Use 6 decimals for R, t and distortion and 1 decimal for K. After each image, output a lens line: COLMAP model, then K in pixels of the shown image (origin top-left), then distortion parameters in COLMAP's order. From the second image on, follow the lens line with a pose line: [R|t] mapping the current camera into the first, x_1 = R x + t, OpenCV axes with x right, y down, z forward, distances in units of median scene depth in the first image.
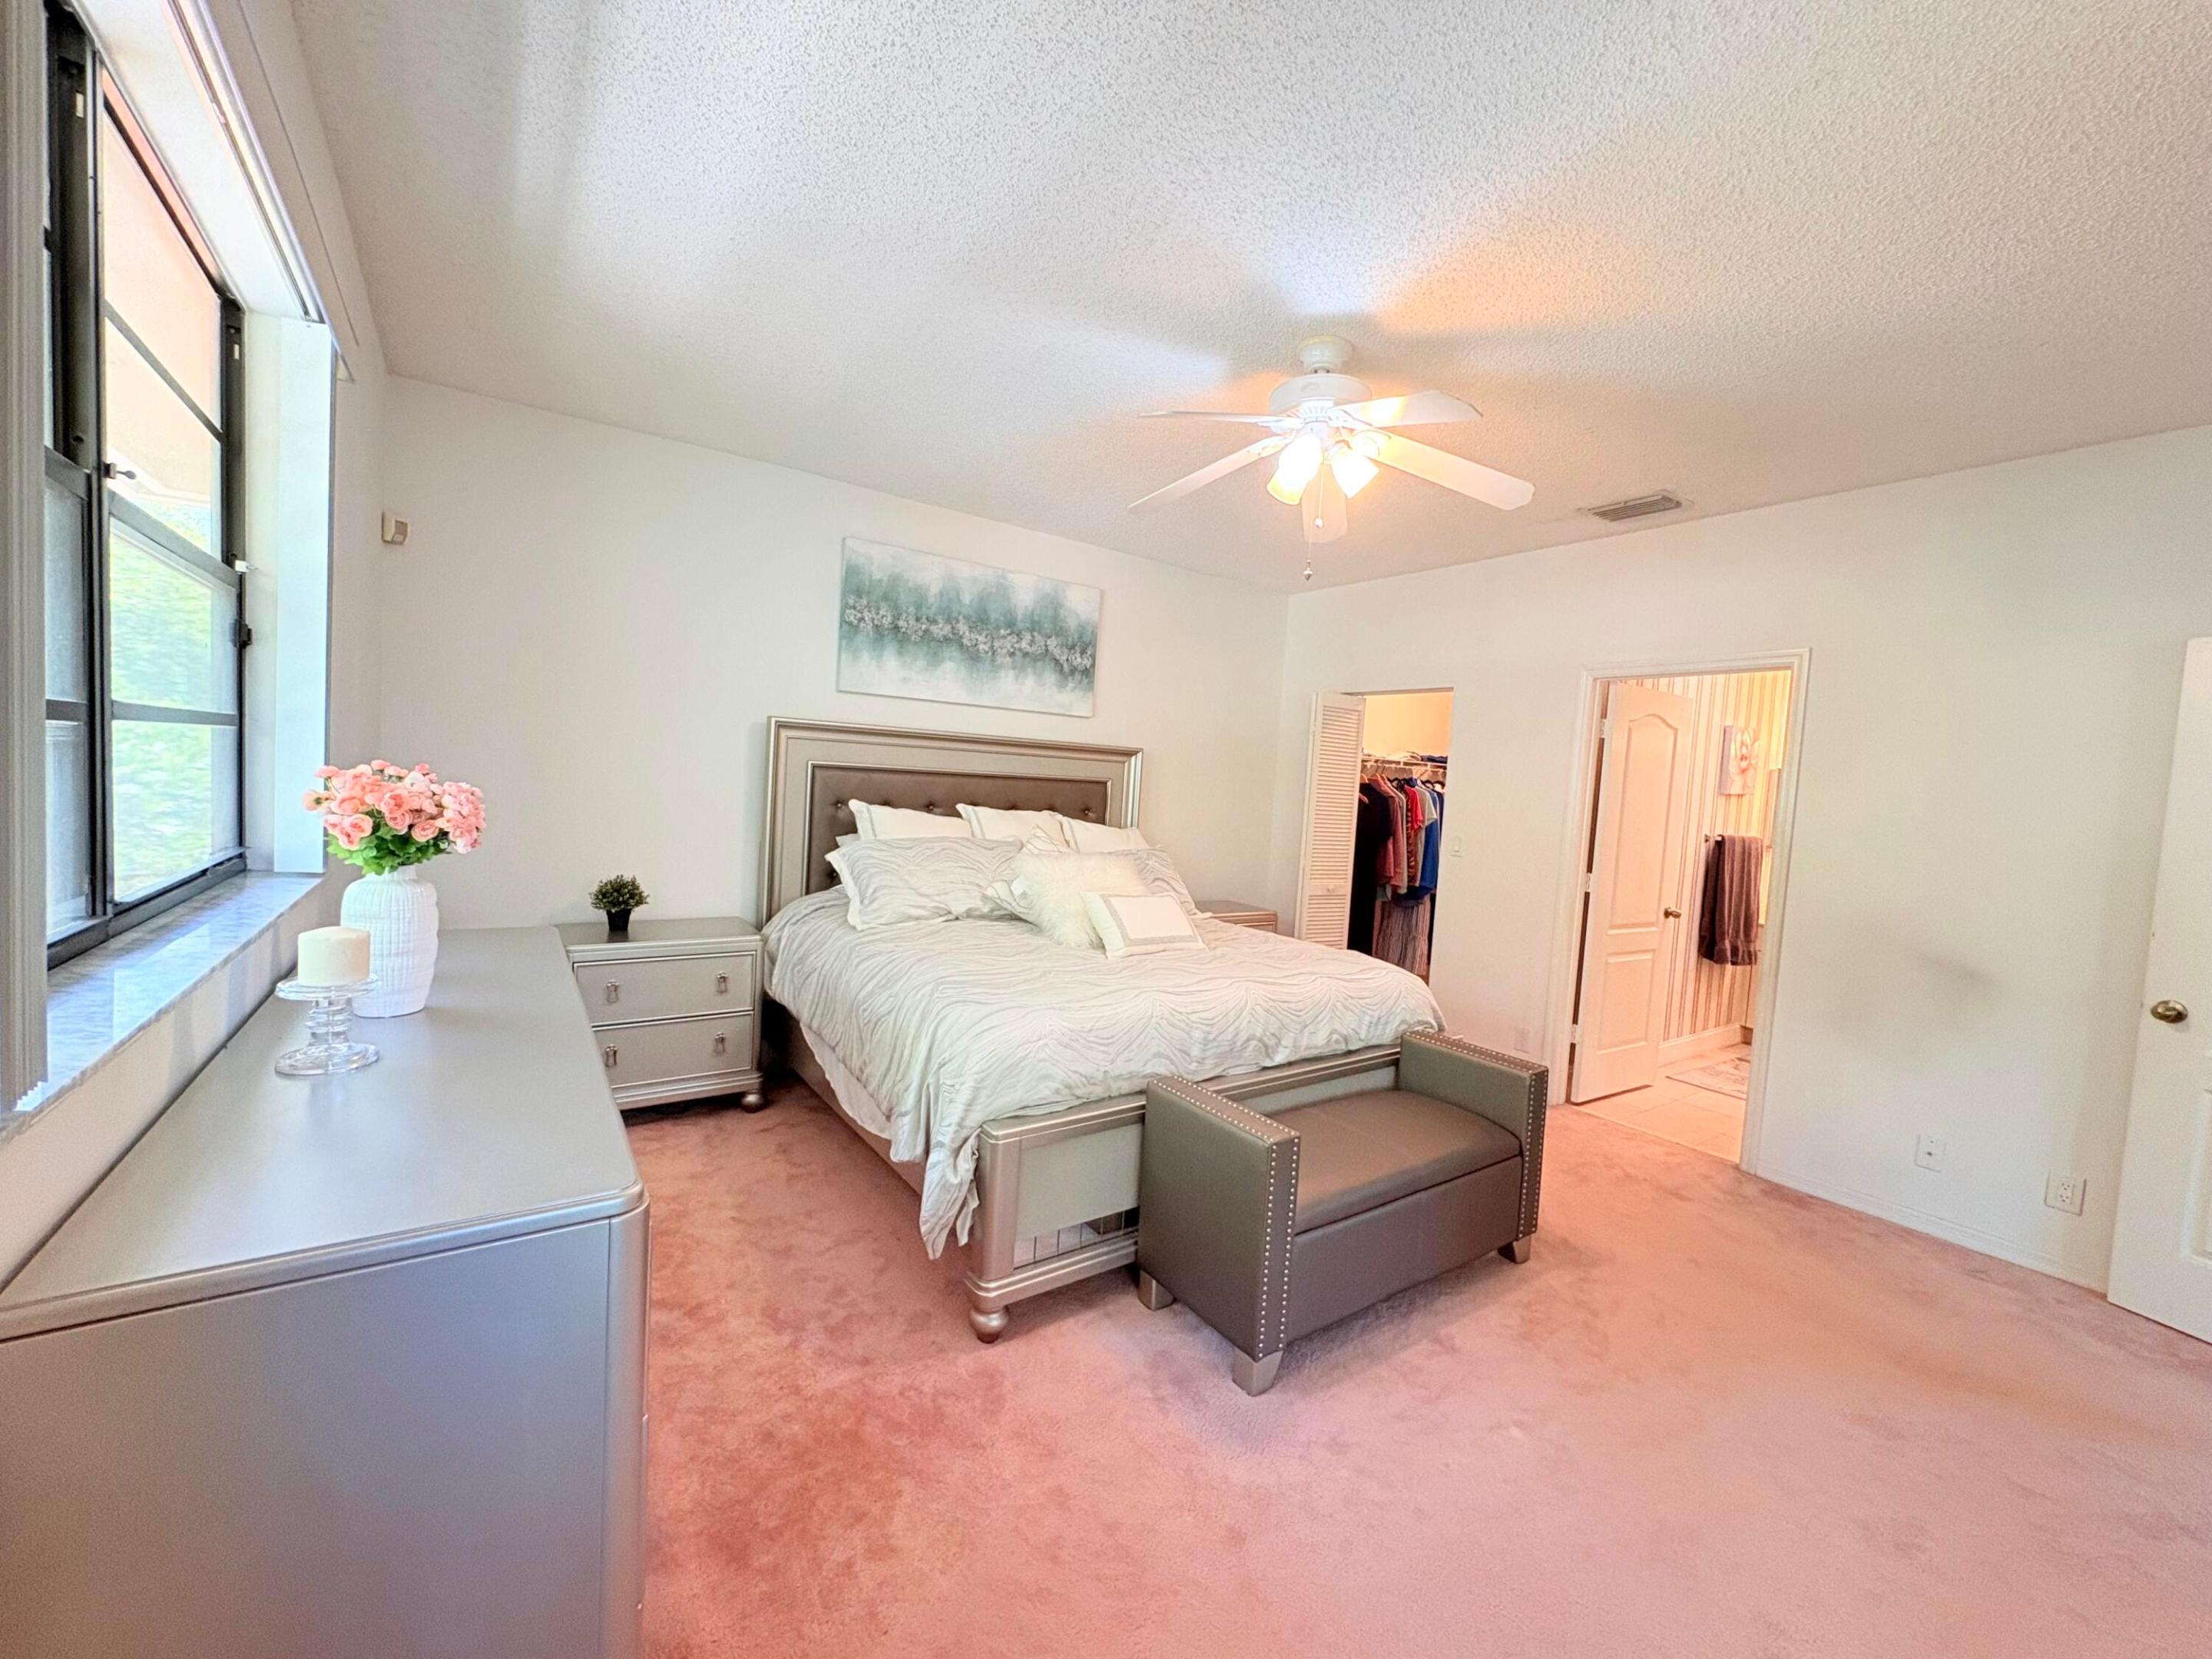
lens RADIAL K [[882.5, 0, 1104.3], [0, 882.5, 827.9], [0, 0, 1]] dist [-0.002147, 0.000311]
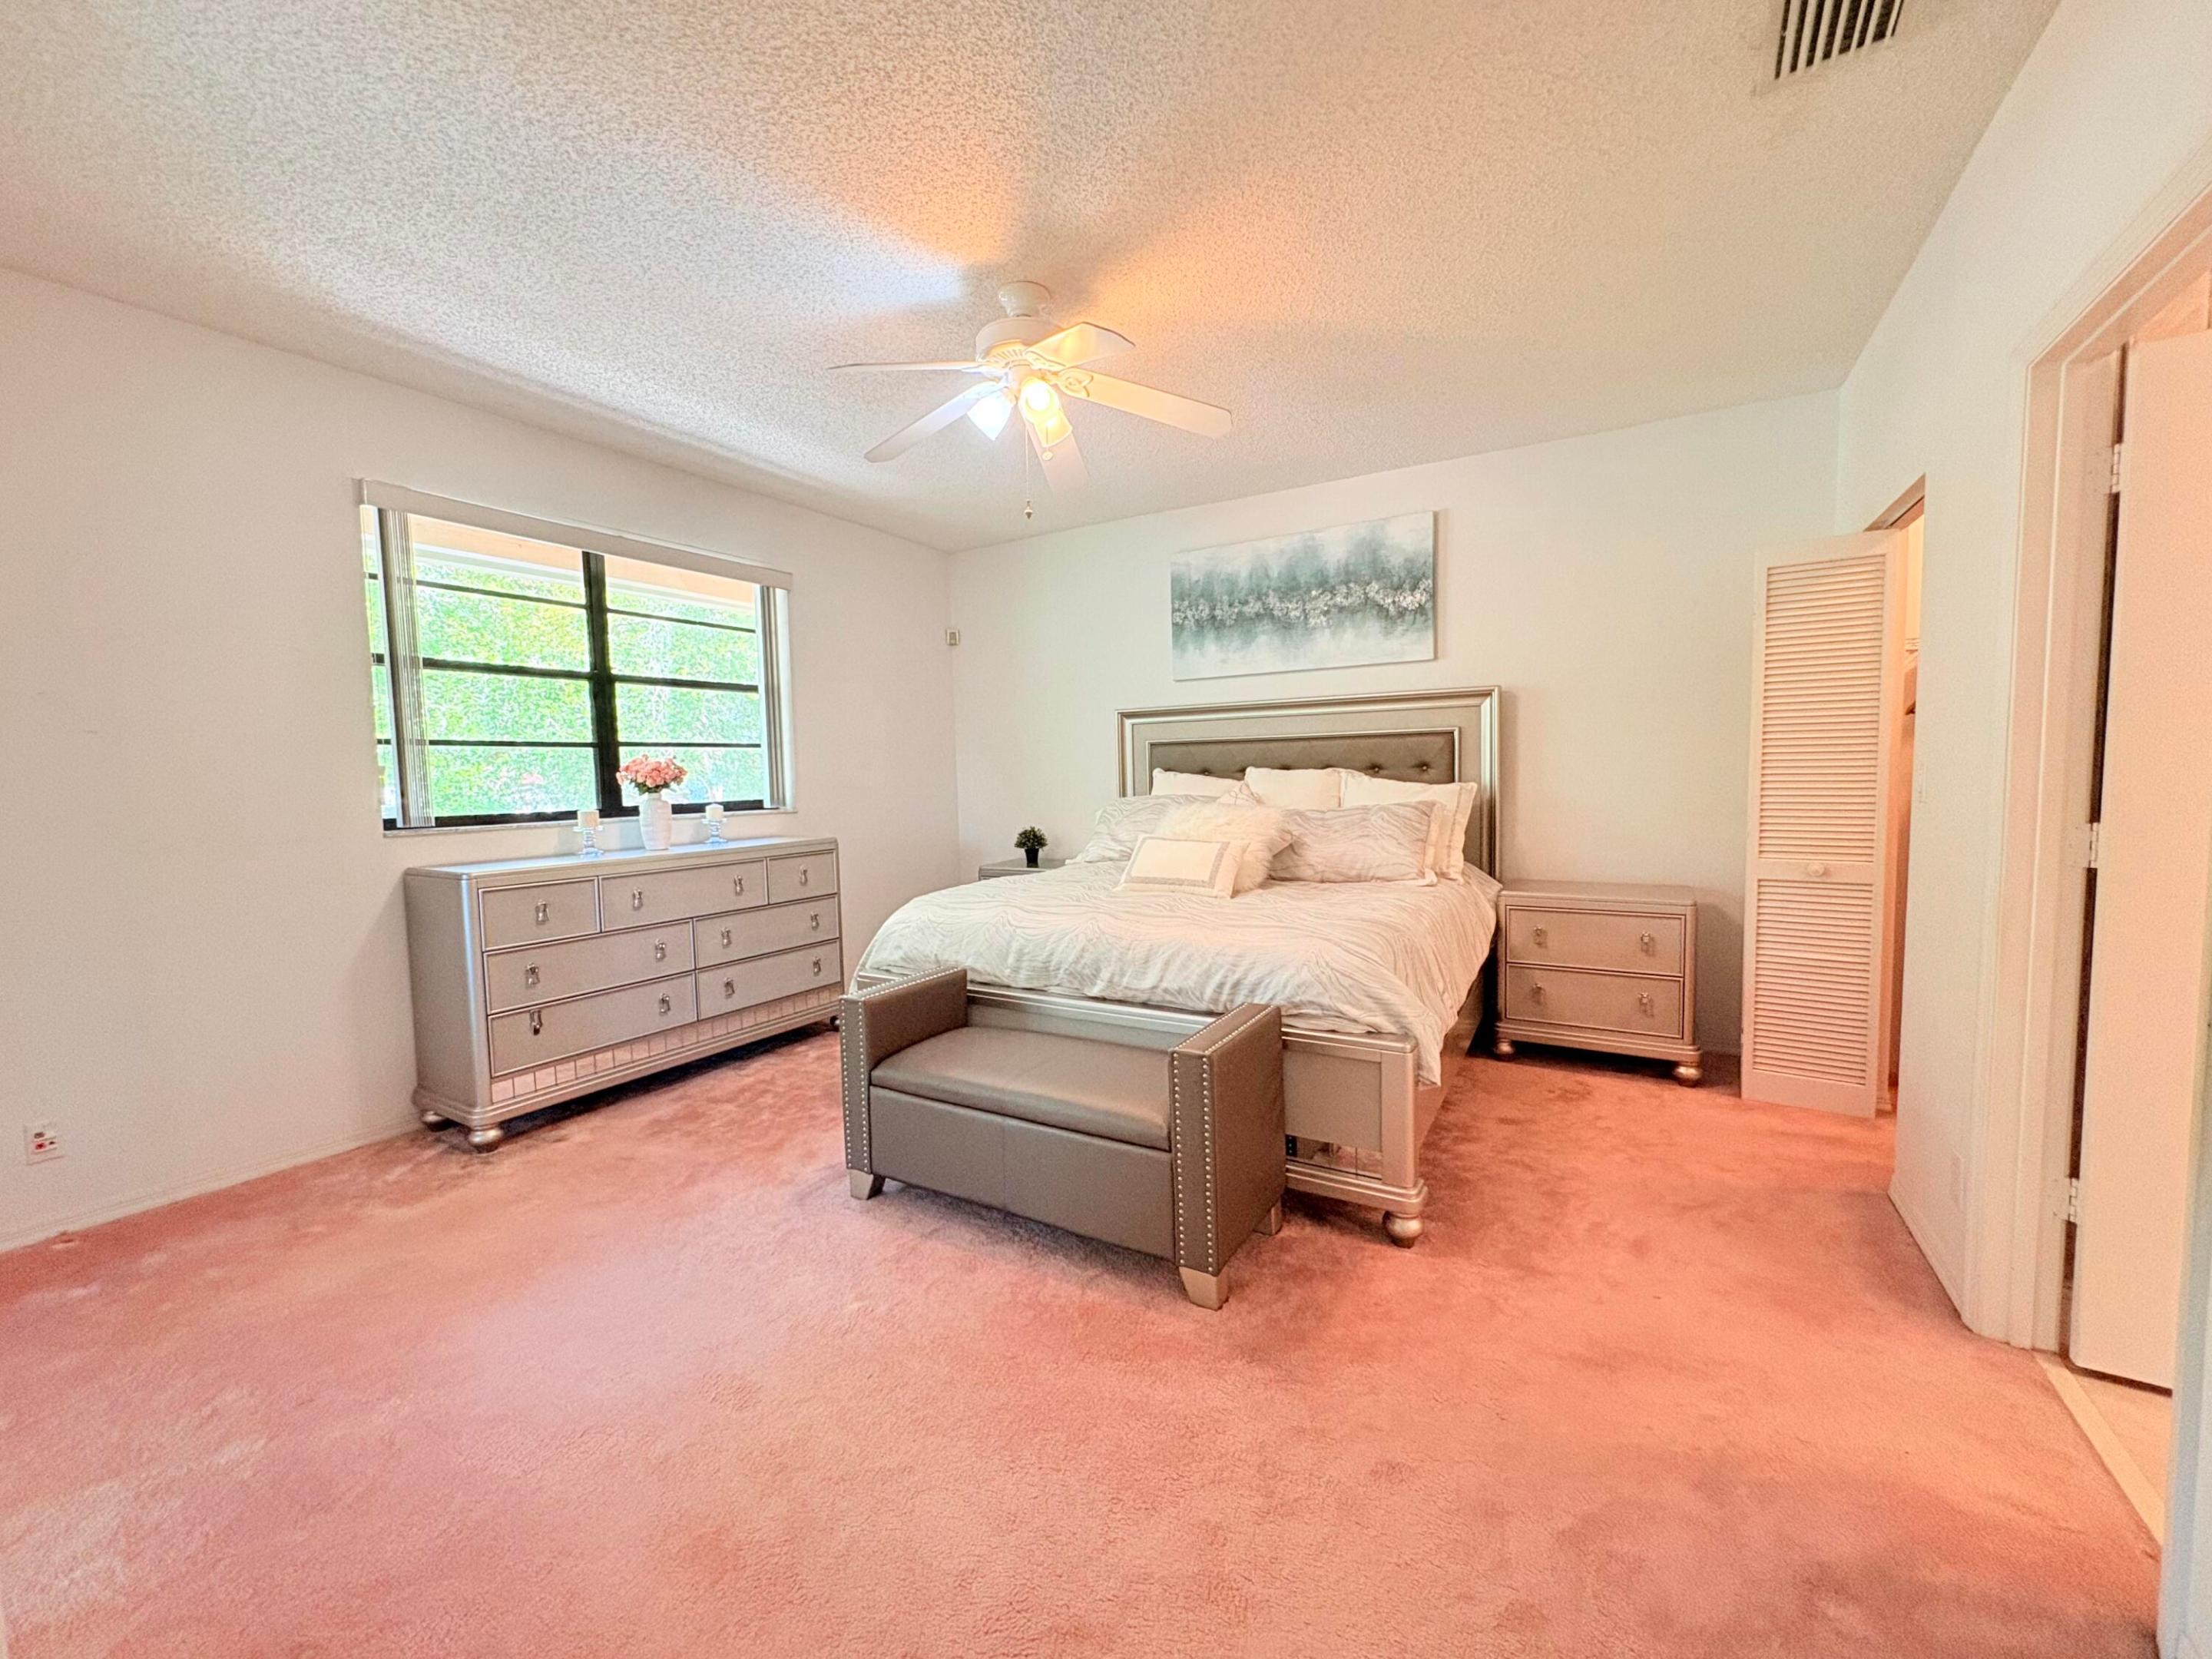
lens RADIAL K [[882.5, 0, 1100.1], [0, 882.5, 827.7], [0, 0, 1]] dist [-0.002147, 0.000311]
pose [[0.402198, -0.009683, -0.915502, 0.882502], [-0.003472, 0.999921, -0.012101, 0.071310], [0.915546, 0.008045, 0.402132, 0.476434]]
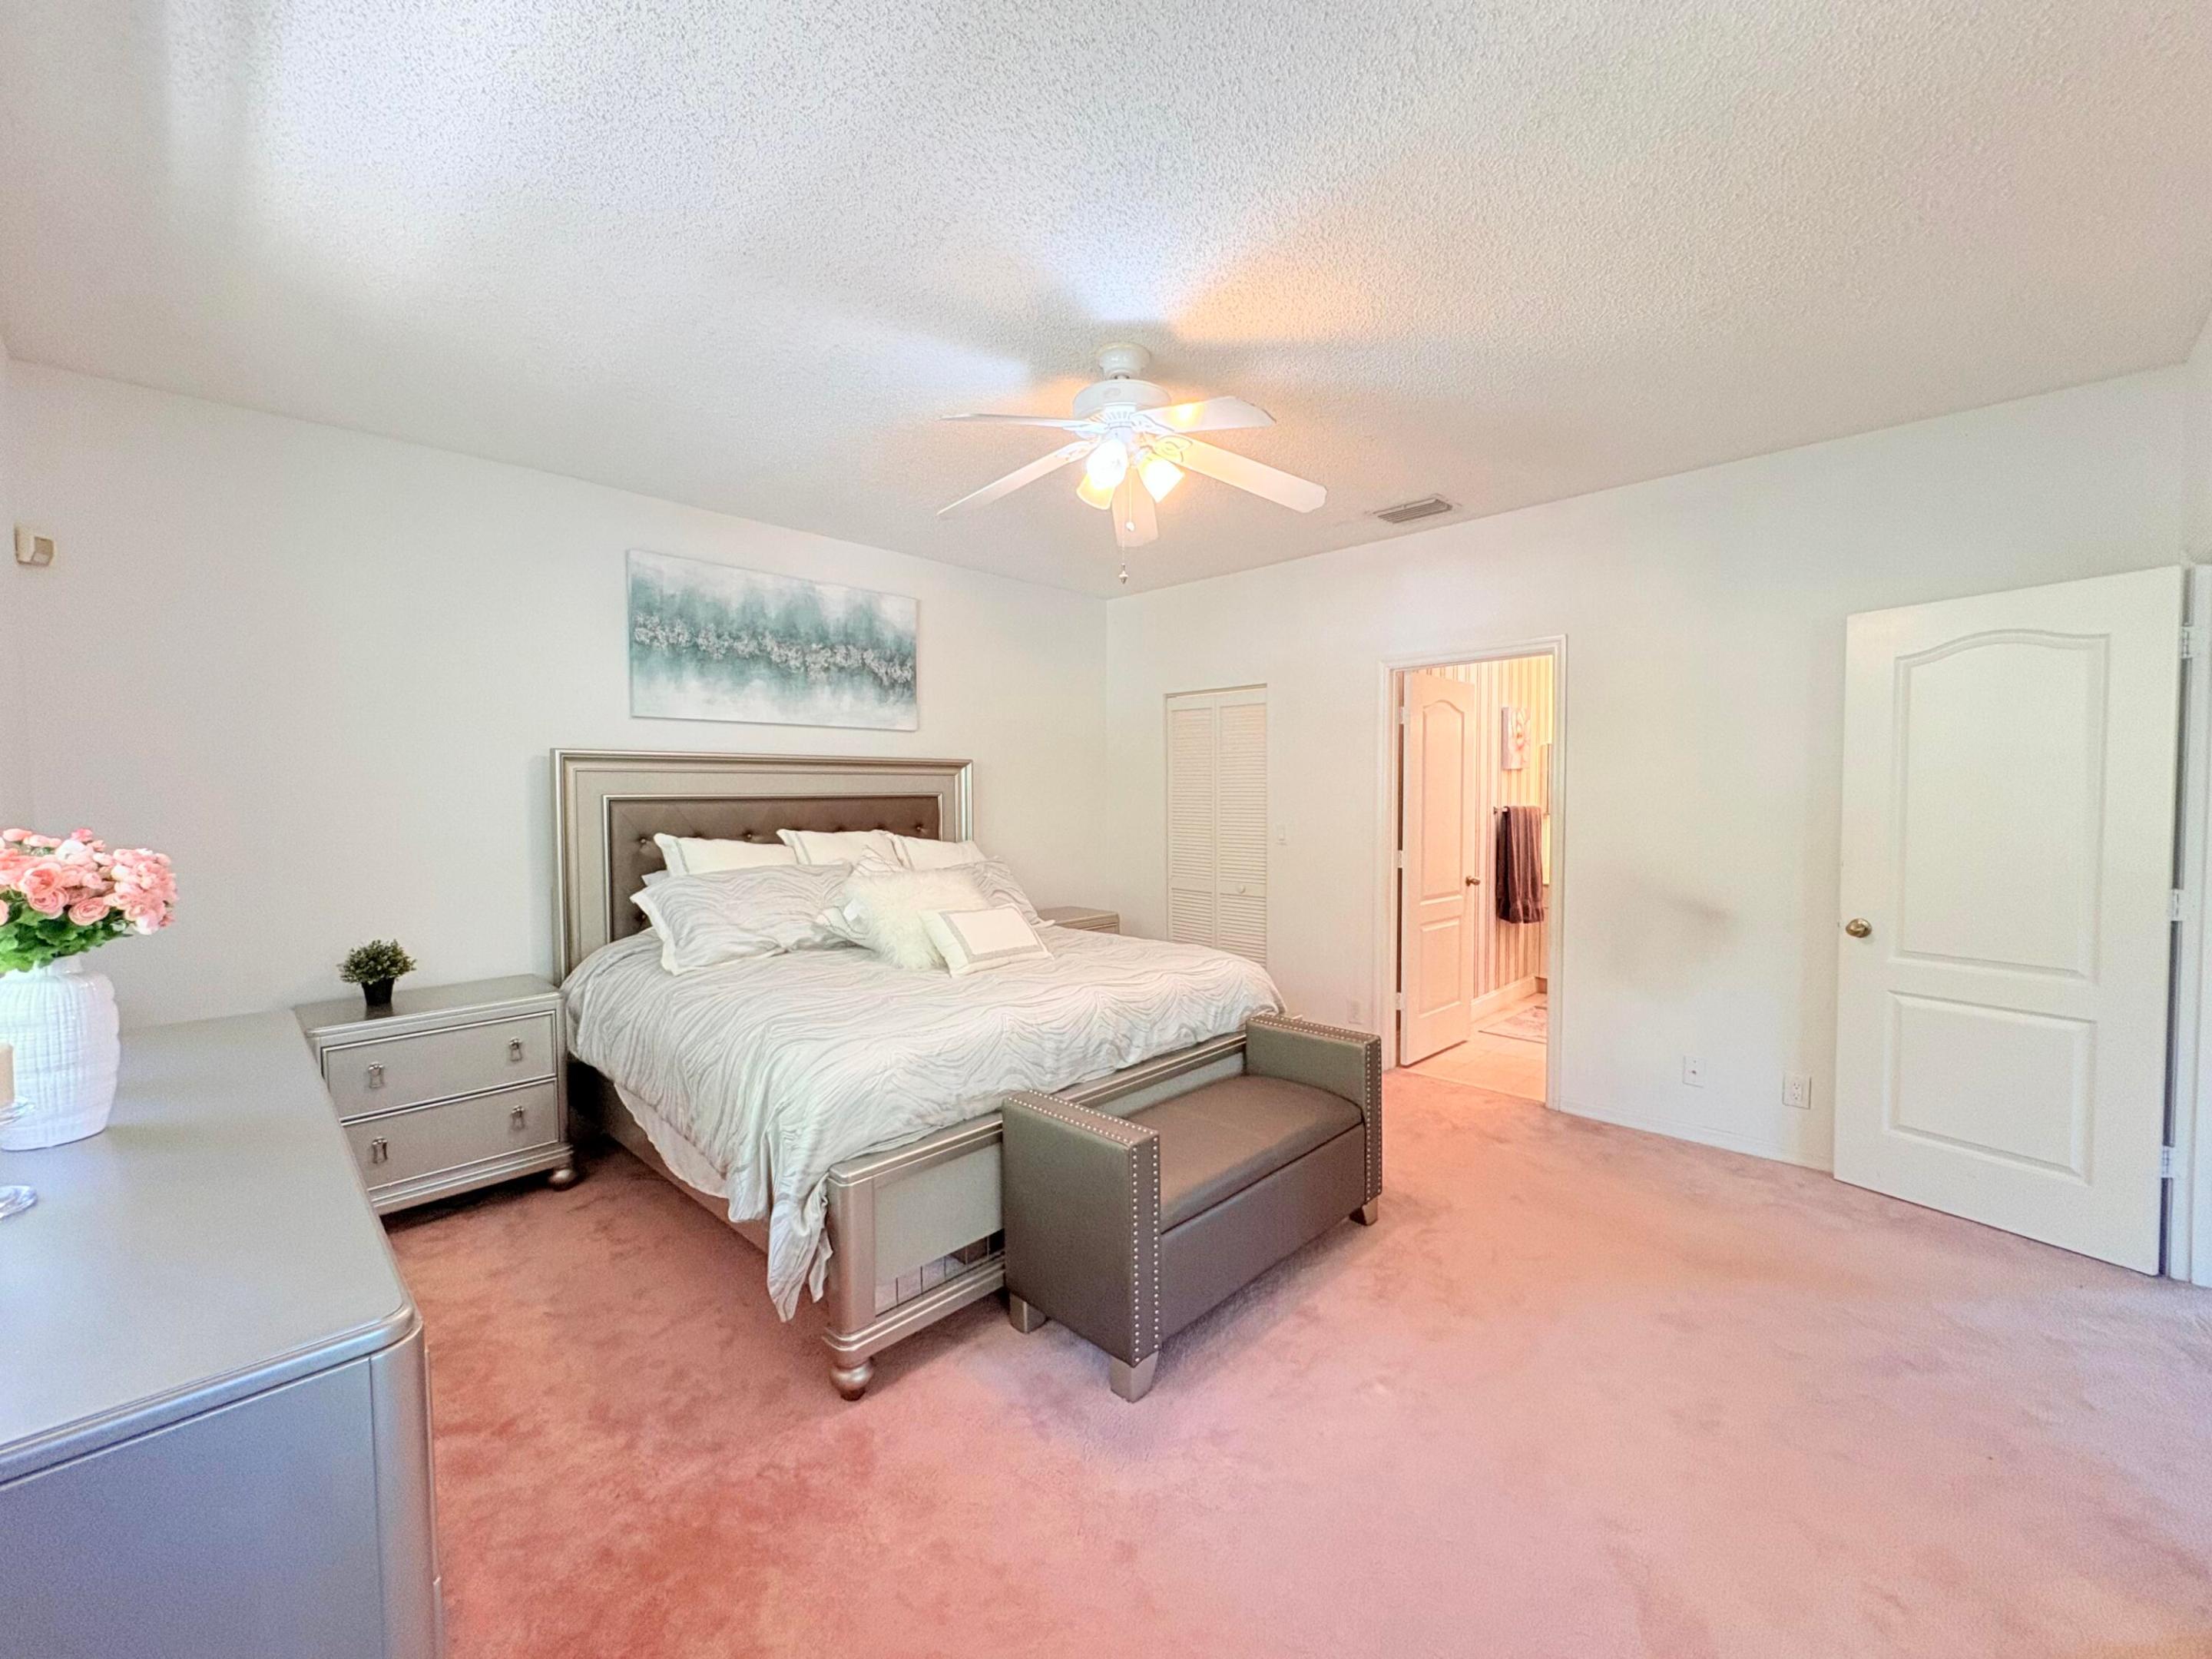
lens RADIAL K [[882.5, 0, 1105.9], [0, 882.5, 827.5], [0, 0, 1]] dist [-0.002147, 0.000311]
pose [[0.979691, -0.074037, 0.186342, 0.001229], [0.076001, 0.997102, -0.003409, 0.000020], [-0.185549, 0.017502, 0.982479, 0.011713]]
